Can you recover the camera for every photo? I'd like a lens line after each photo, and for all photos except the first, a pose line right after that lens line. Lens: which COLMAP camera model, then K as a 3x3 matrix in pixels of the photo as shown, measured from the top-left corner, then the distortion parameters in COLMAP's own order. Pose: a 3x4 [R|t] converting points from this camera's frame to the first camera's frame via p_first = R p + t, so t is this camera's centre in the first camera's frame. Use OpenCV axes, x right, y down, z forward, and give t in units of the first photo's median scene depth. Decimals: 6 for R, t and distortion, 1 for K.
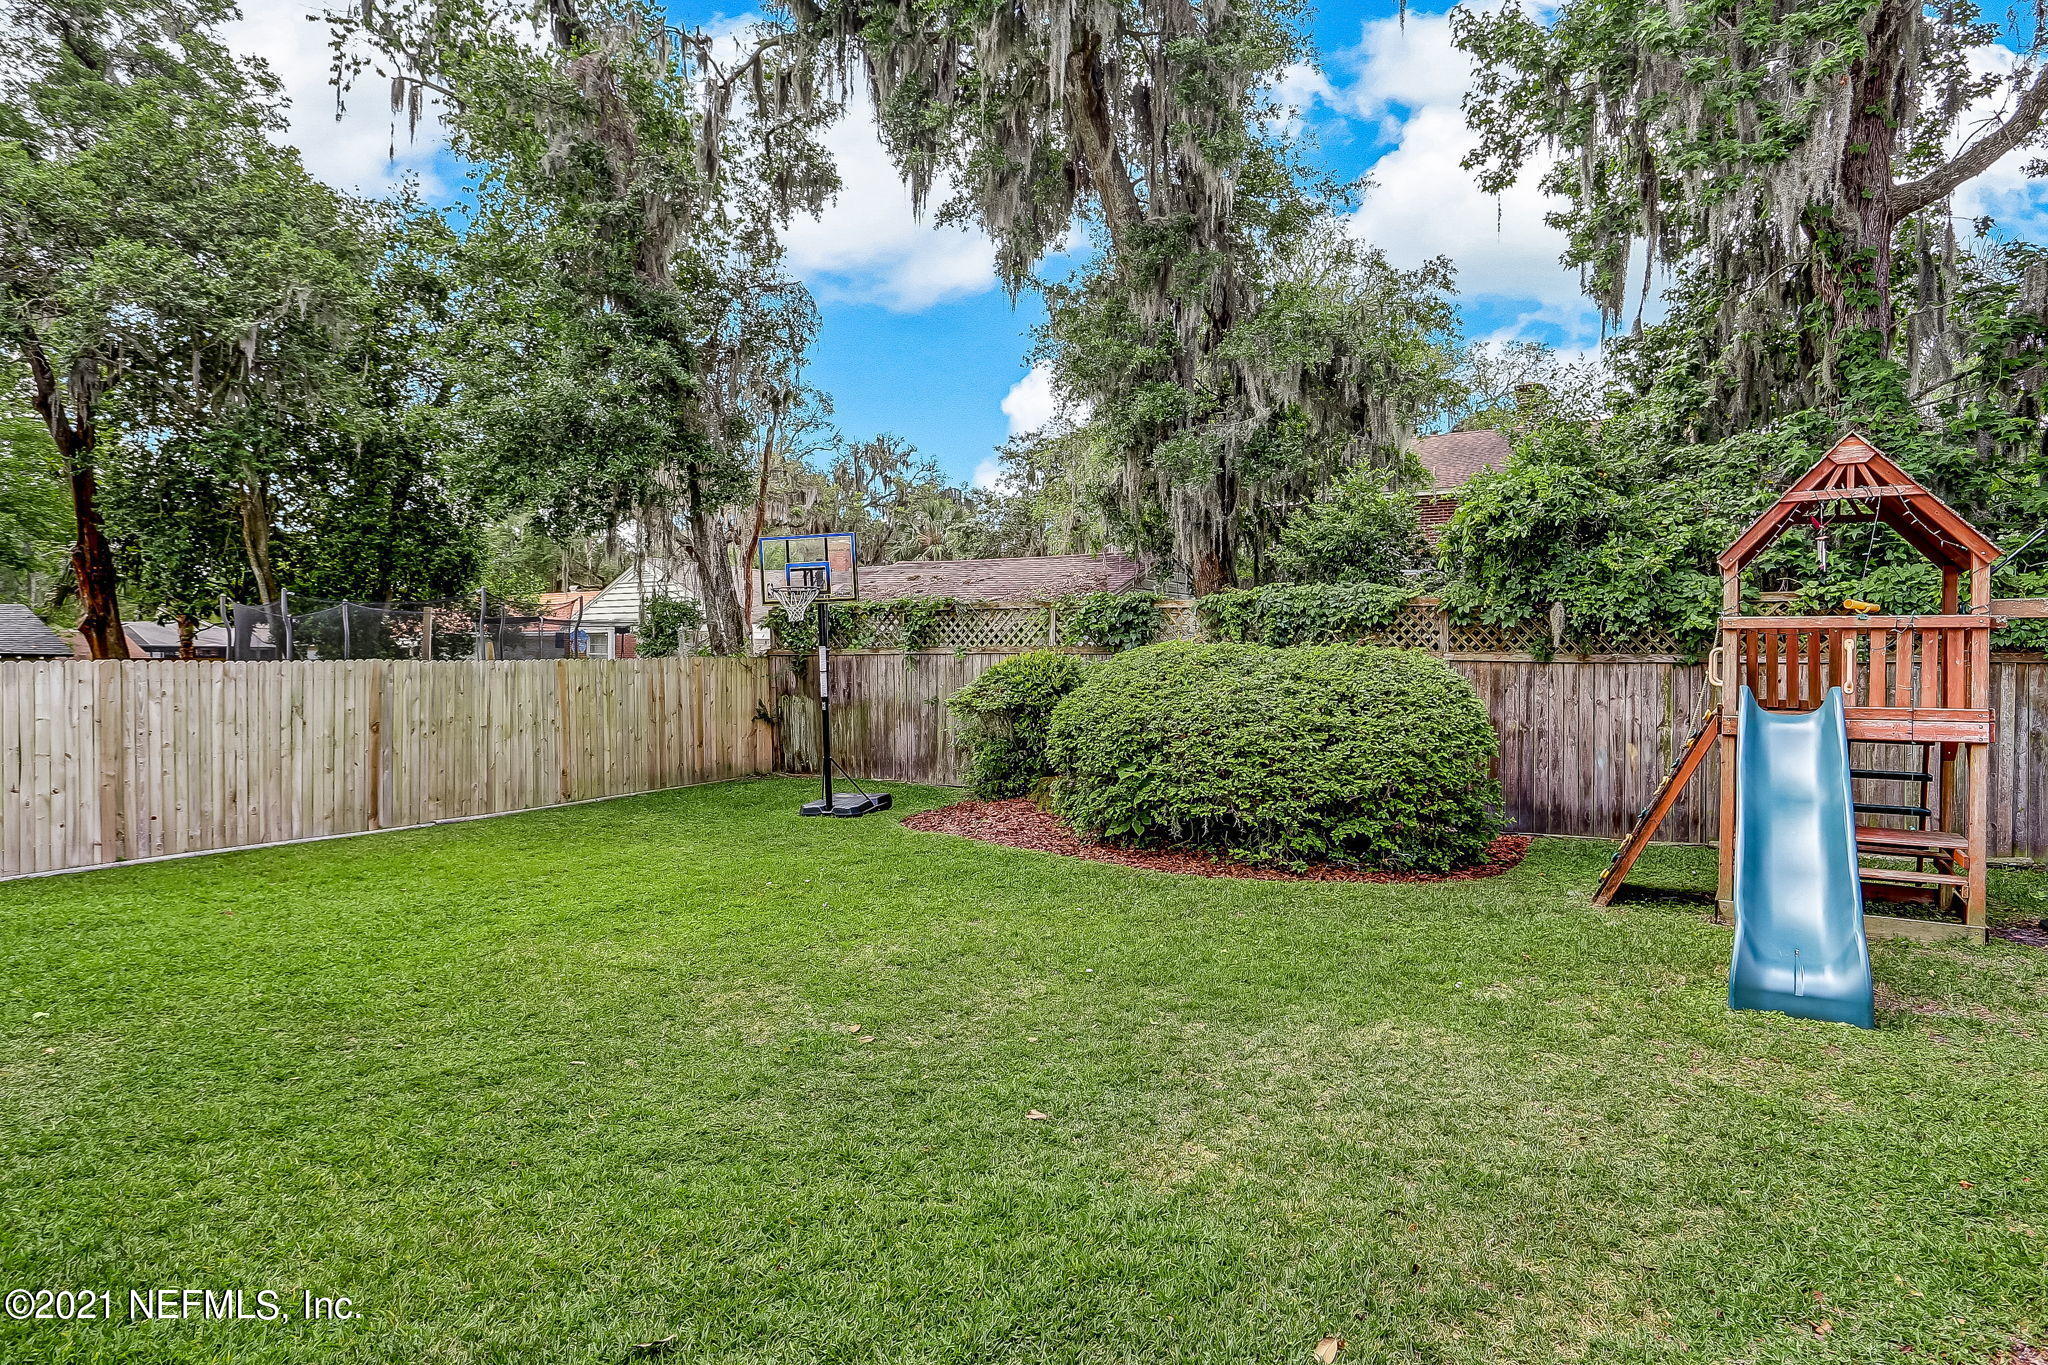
lens RADIAL K [[1197.8, 0, 1042.5], [0, 1197.8, 661.8], [0, 0, 1]] dist [-0.031690, 0.003034]
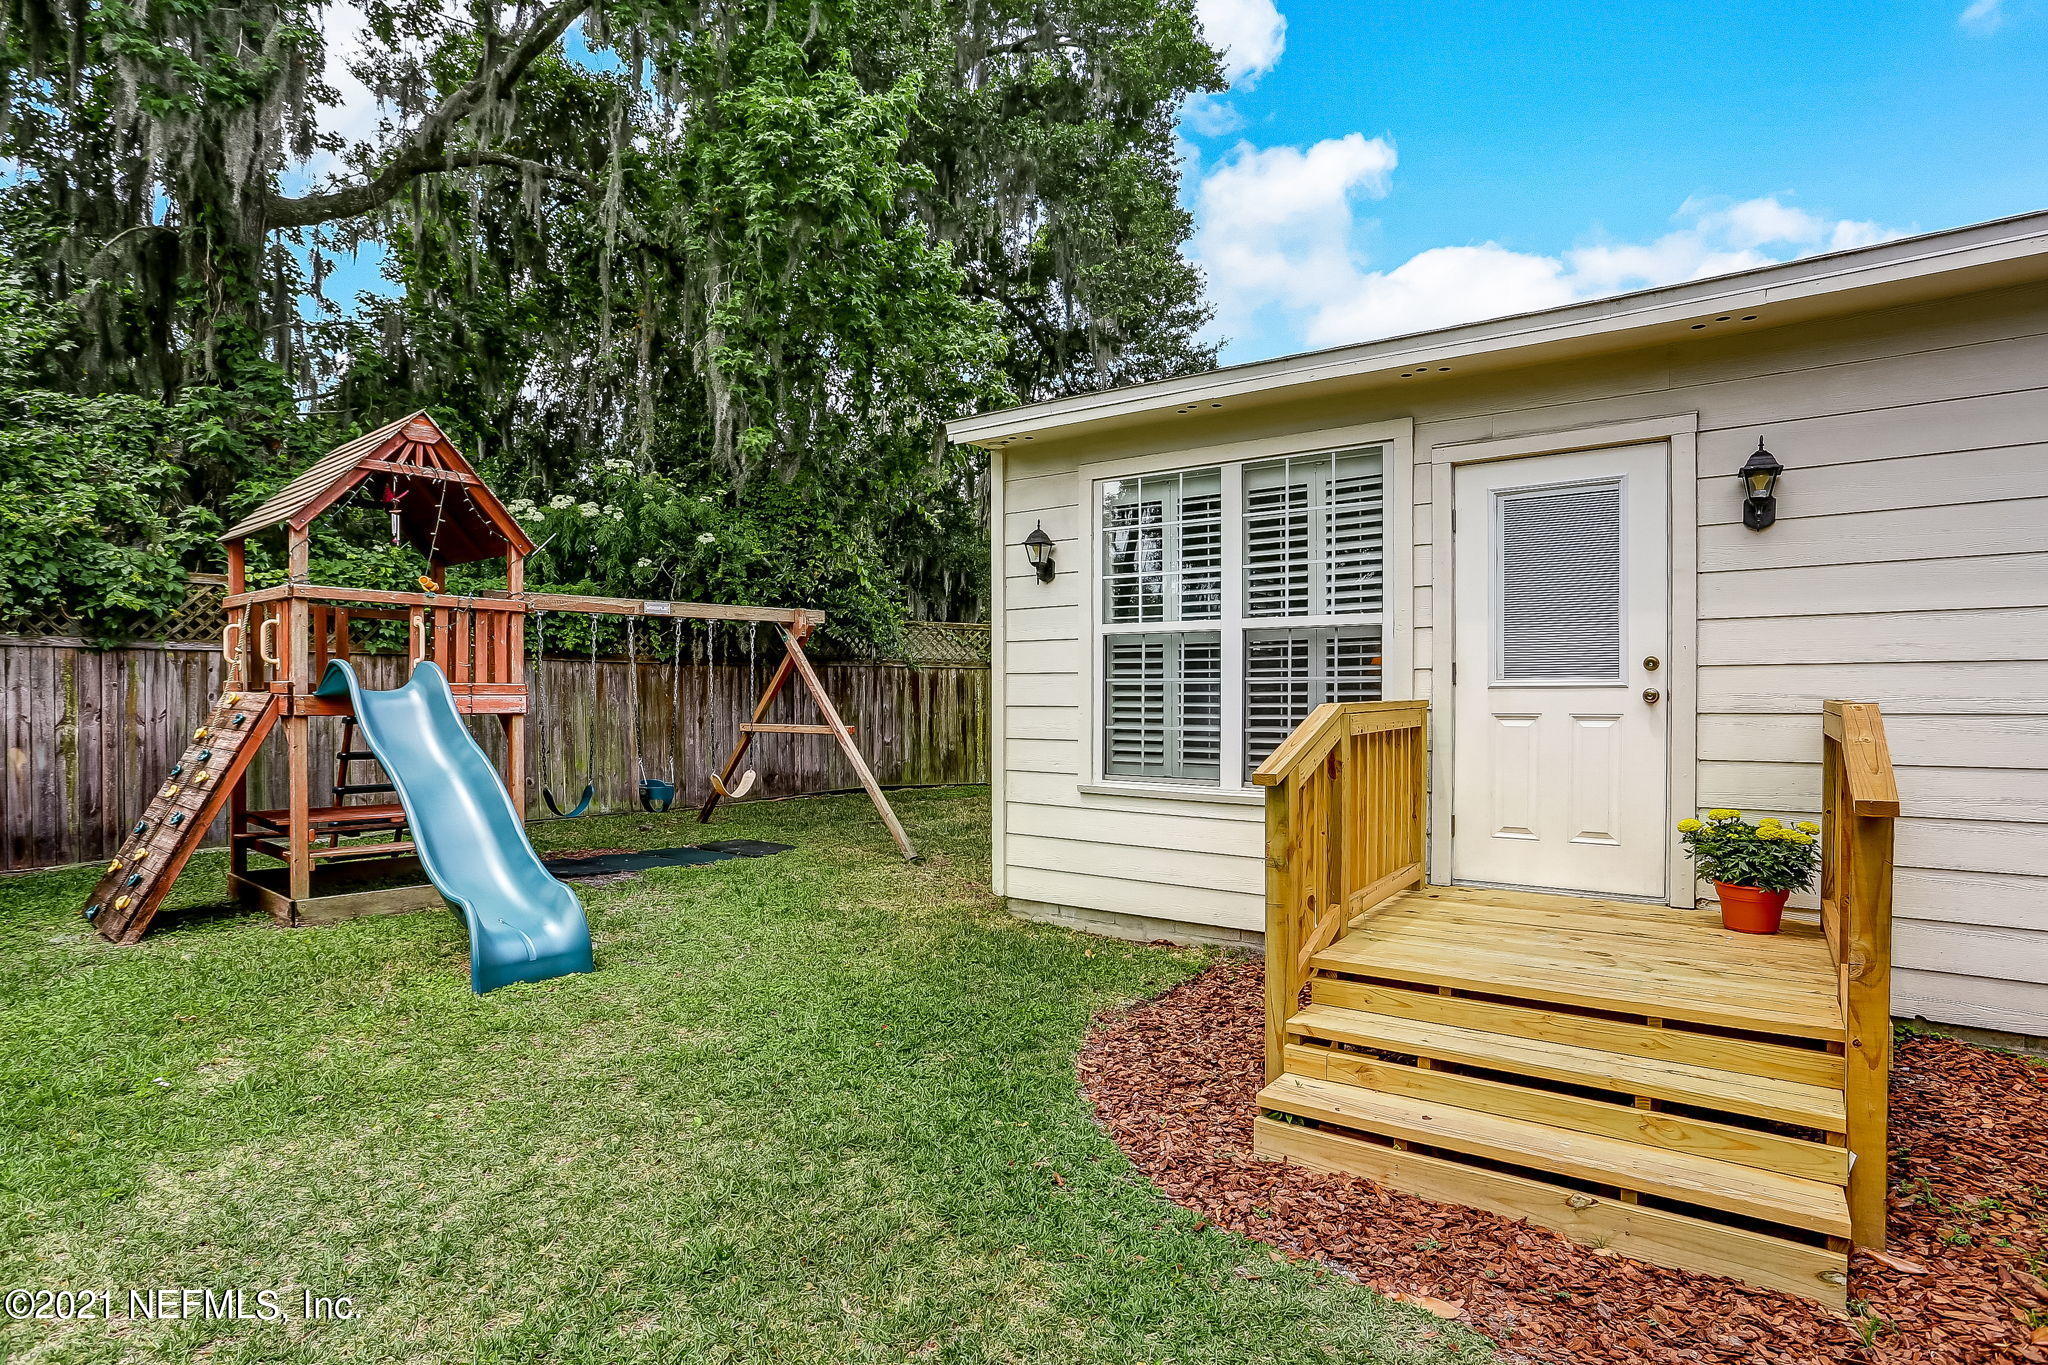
lens RADIAL K [[1062.0, 0, 978.8], [0, 1062.0, 692.3], [0, 0, 1]] dist [-0.031653, 0.009313]
pose [[0.157653, -0.006026, 0.987476, -0.092598], [0.000783, 0.999982, 0.005977, 0.029116], [-0.987494, -0.000169, 0.157655, 0.267649]]
